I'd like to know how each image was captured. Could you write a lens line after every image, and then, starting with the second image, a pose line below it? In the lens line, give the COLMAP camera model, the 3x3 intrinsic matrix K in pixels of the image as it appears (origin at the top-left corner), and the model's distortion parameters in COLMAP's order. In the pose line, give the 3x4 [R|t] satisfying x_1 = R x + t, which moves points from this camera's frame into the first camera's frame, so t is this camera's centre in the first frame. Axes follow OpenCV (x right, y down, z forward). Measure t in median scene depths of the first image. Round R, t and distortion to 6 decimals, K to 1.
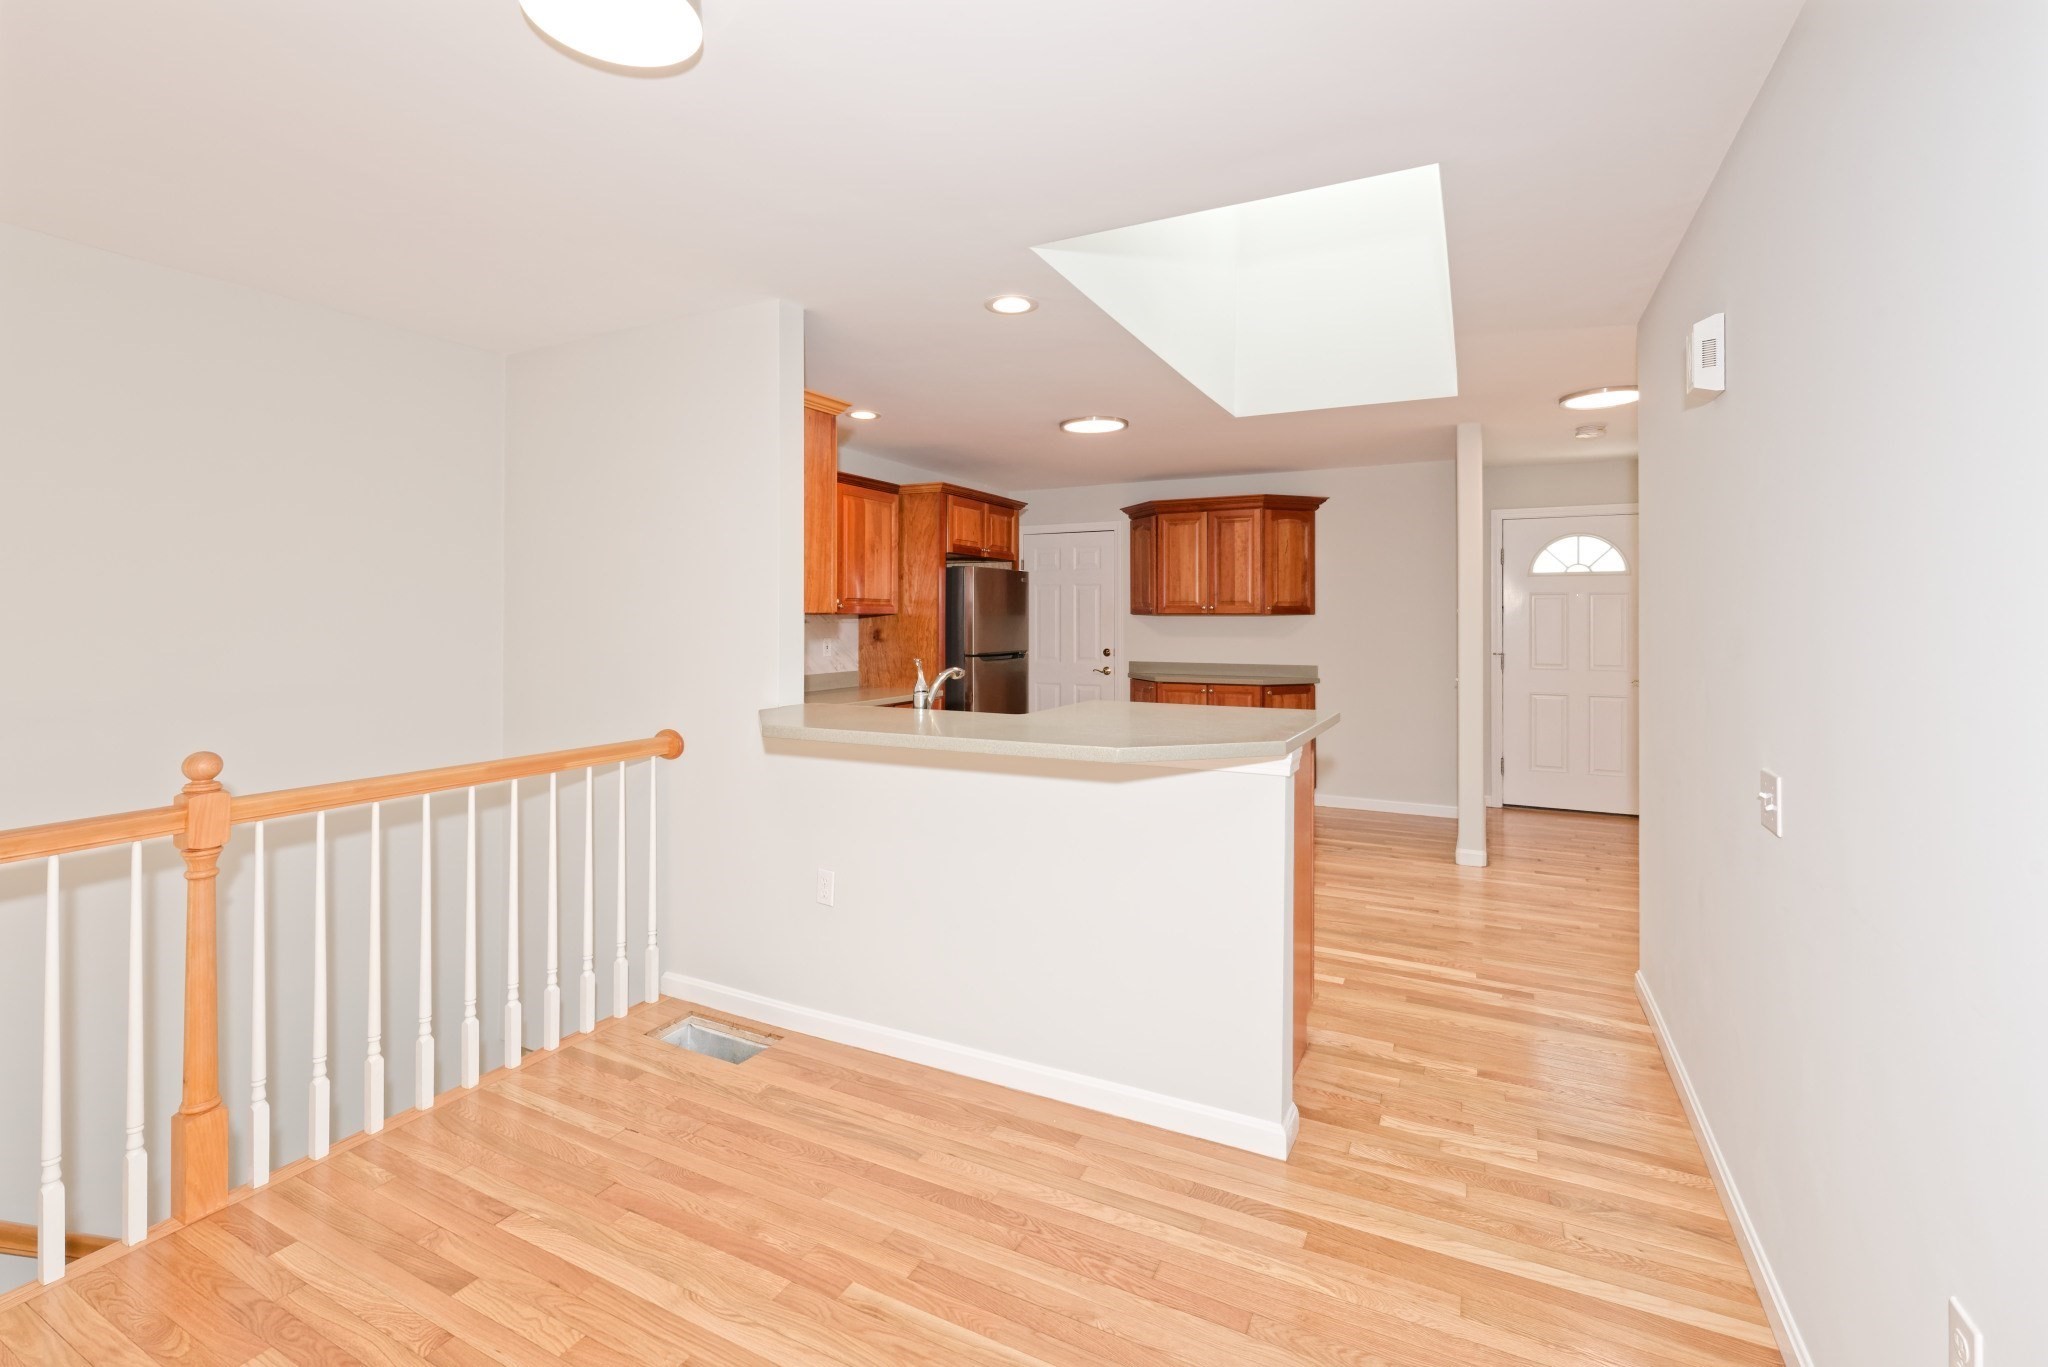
lens RADIAL K [[905.5, 0, 1029.7], [0, 905.5, 609.7], [0, 0, 1]] dist [-0.000827, -0.001557]
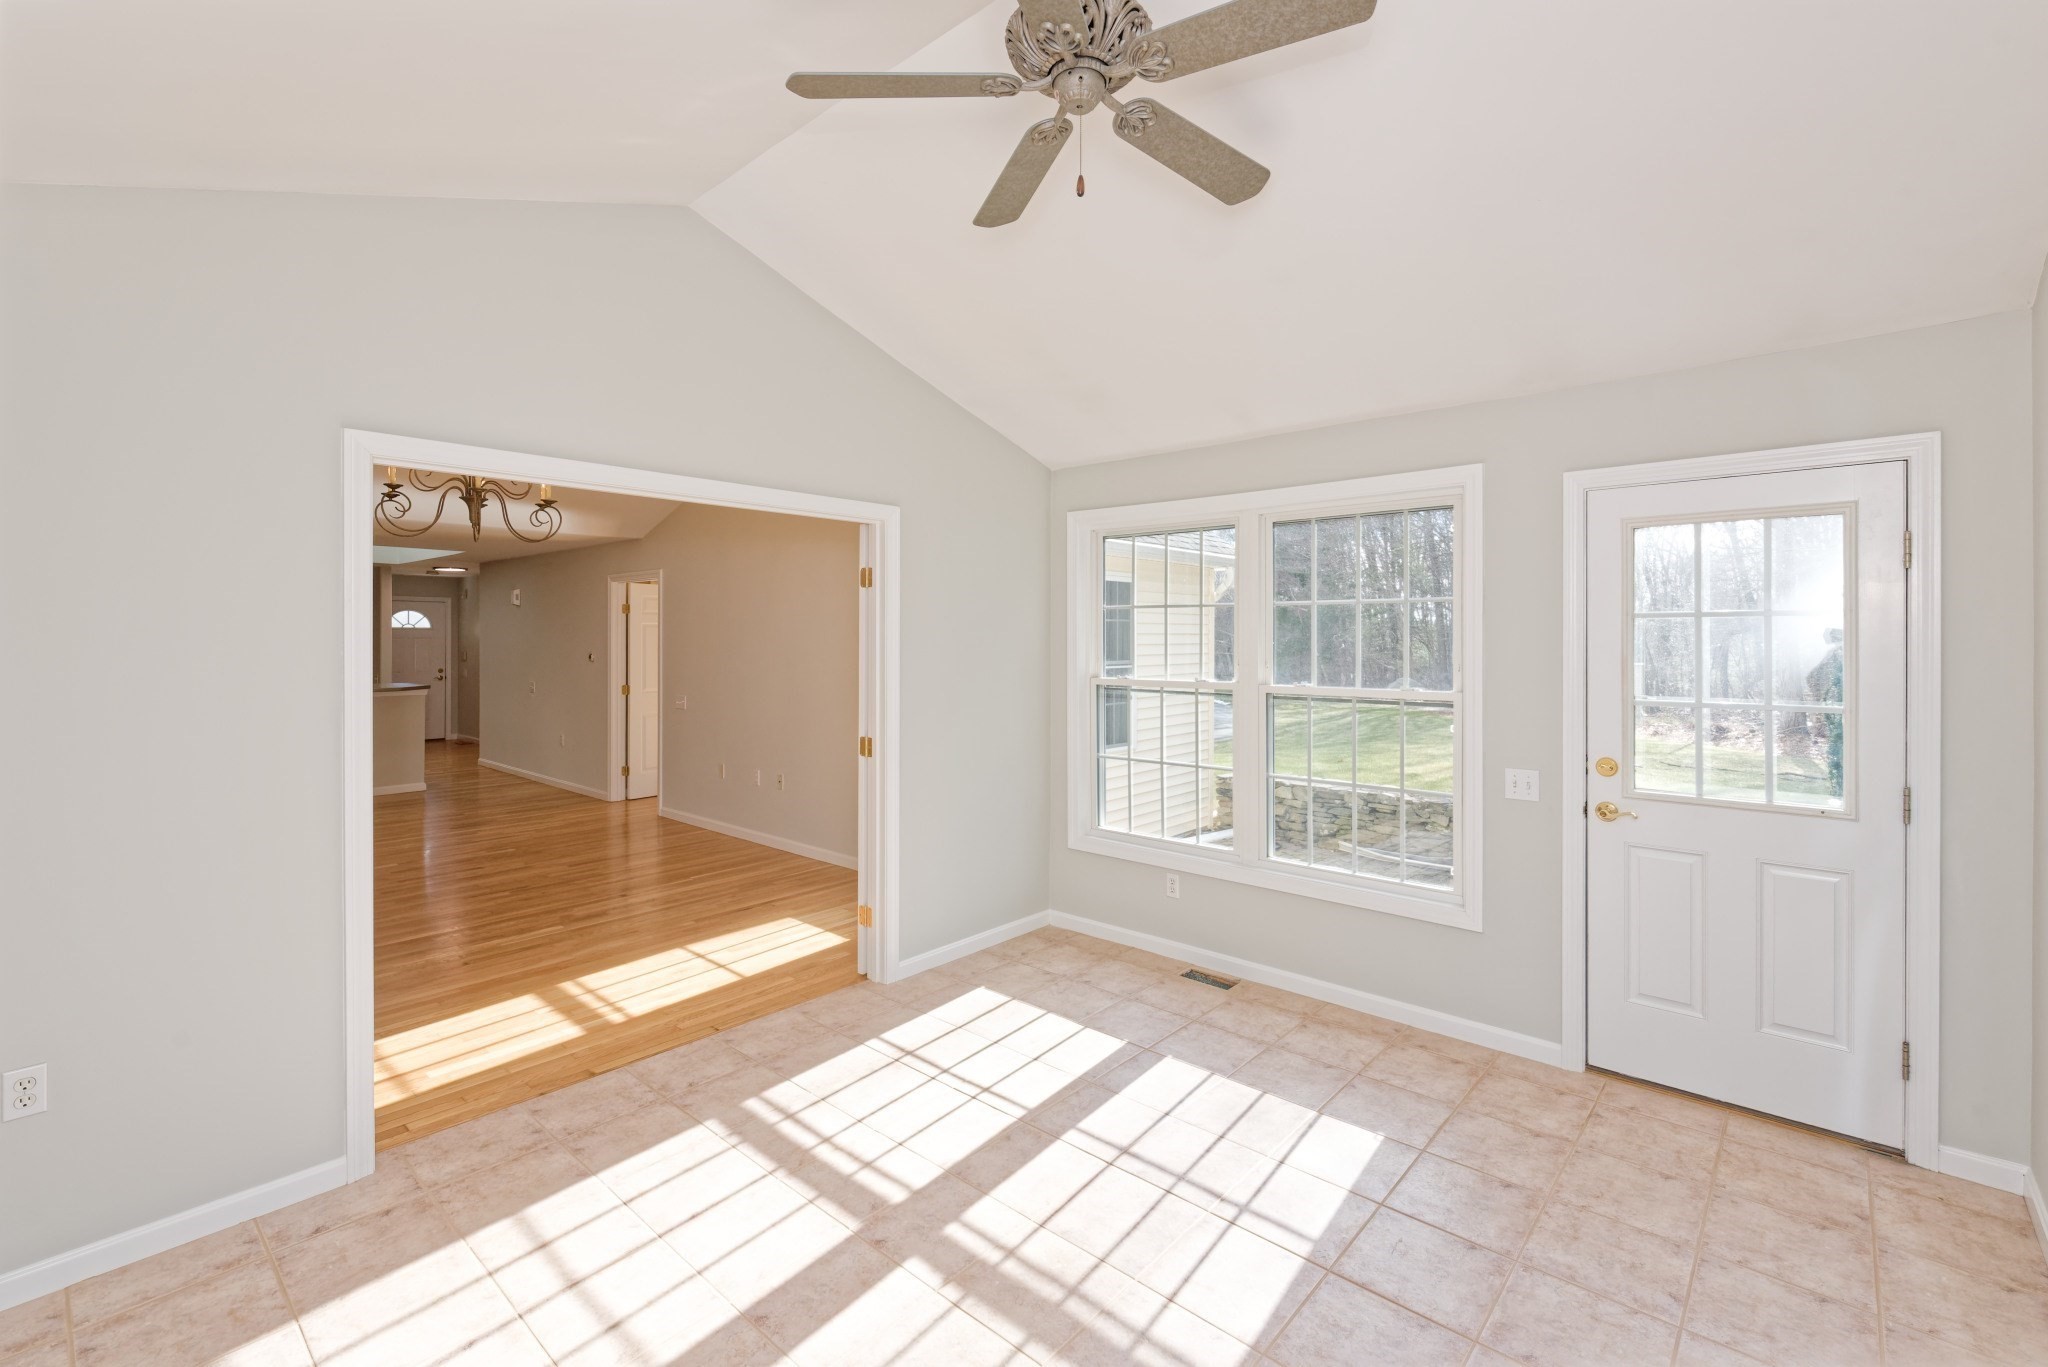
lens RADIAL K [[870.8, 0, 1045.9], [0, 870.8, 652.9], [0, 0, 1]] dist [-0.000852, 0.000061]
pose [[0.246235, -0.016974, 0.969061, -2.192096], [-0.009035, 0.999763, 0.019808, -0.081840], [-0.969168, -0.013633, 0.246024, -2.058649]]
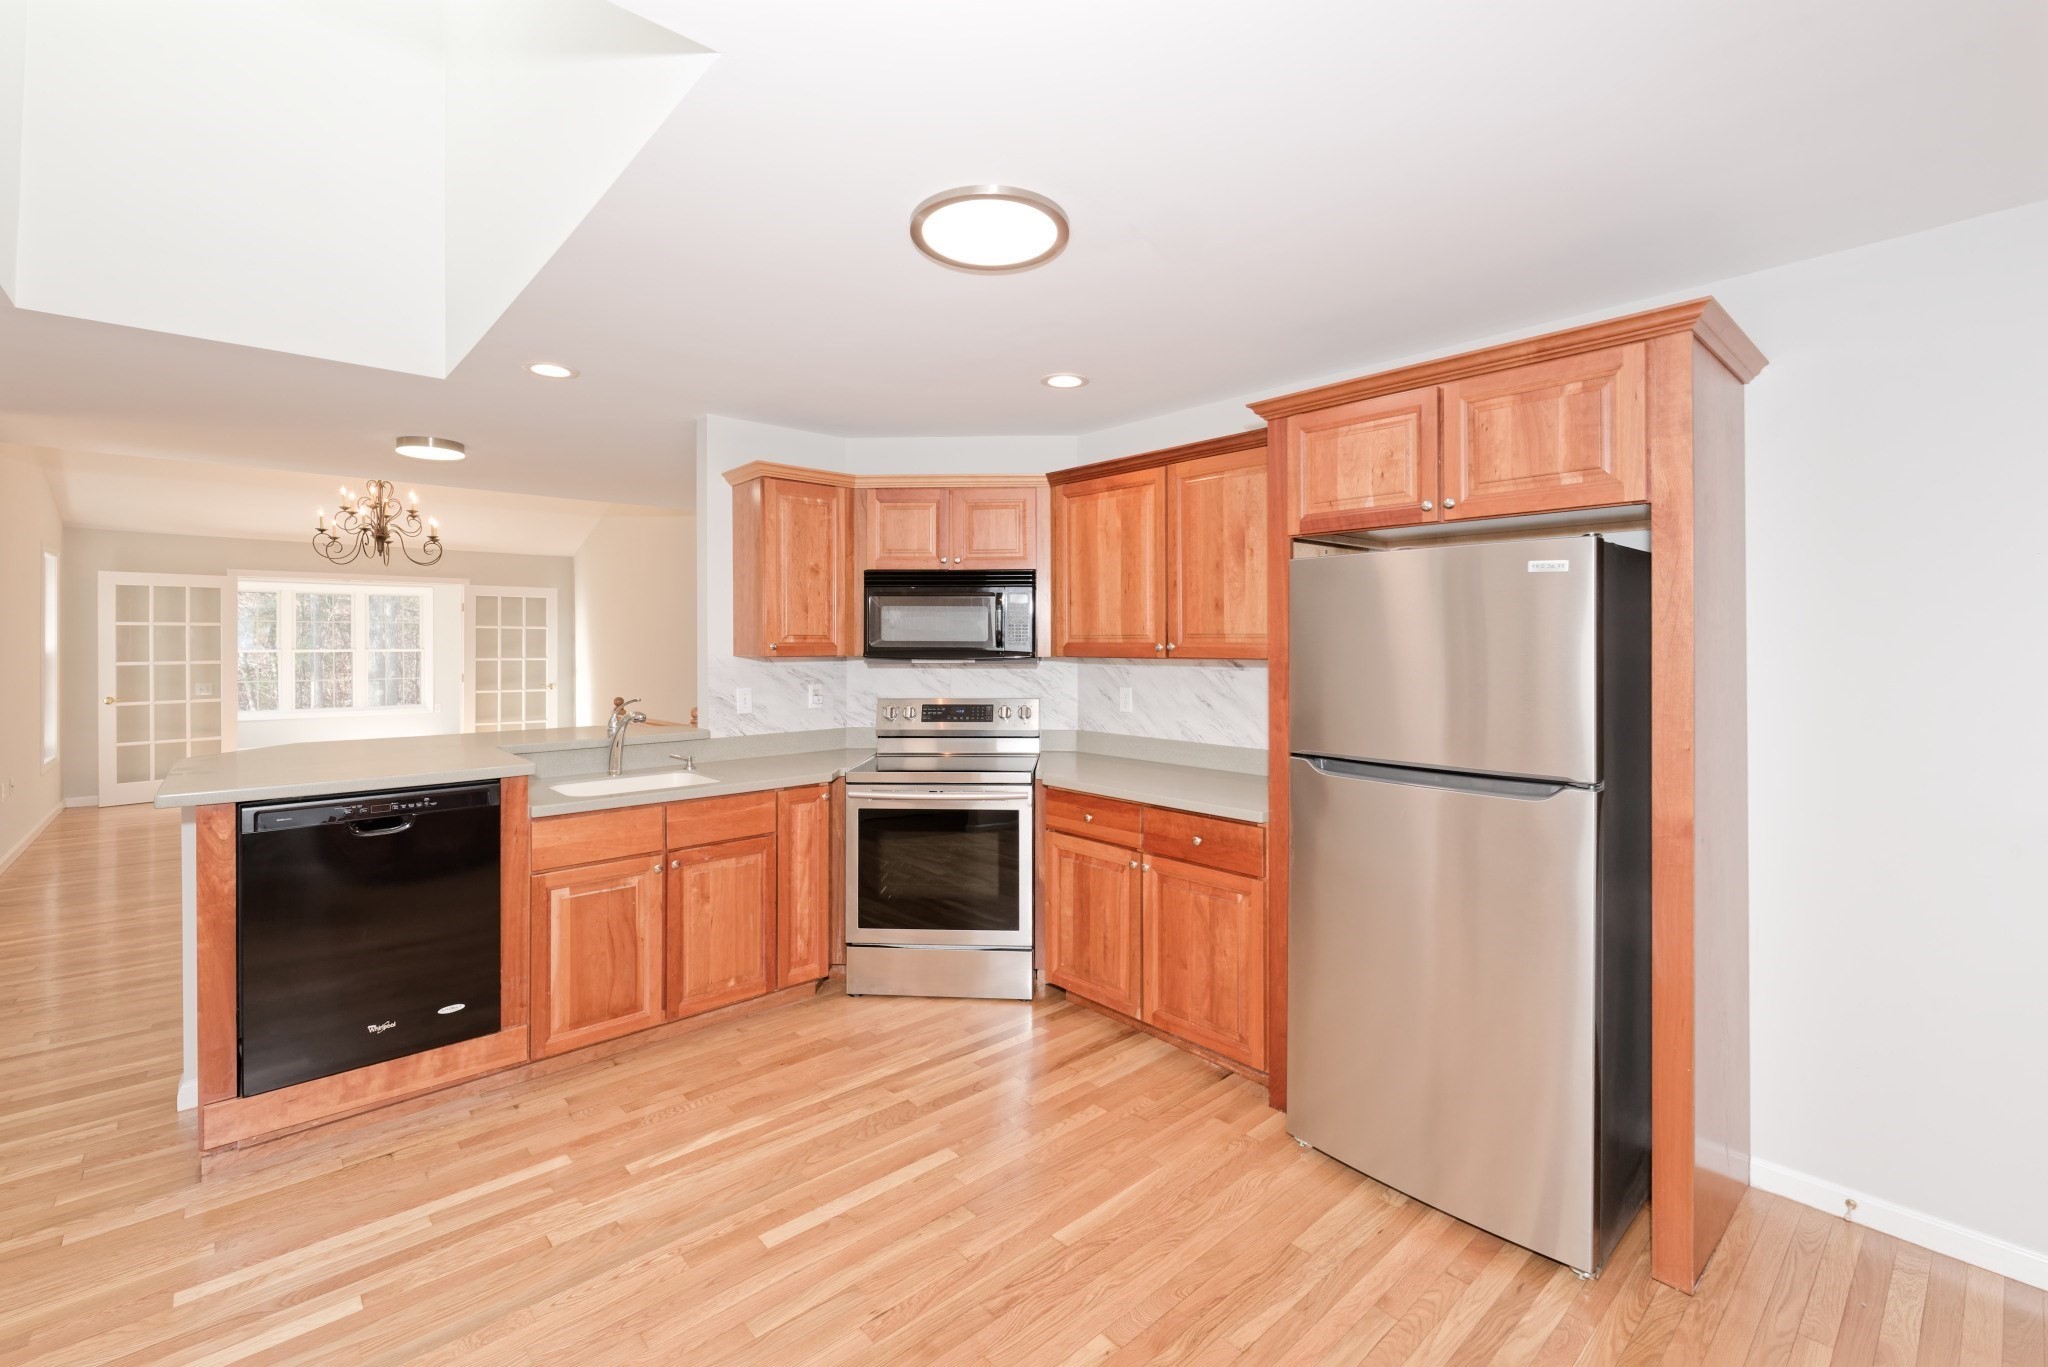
lens RADIAL K [[905.5, 0, 1064.7], [0, 905.5, 640.2], [0, 0, 1]] dist [-0.000827, -0.001557]
pose [[-0.357762, 0.001151, -0.933812, 0.808955], [0.009385, 0.999953, -0.002363, -0.013330], [0.933765, -0.009609, -0.357756, 2.072375]]
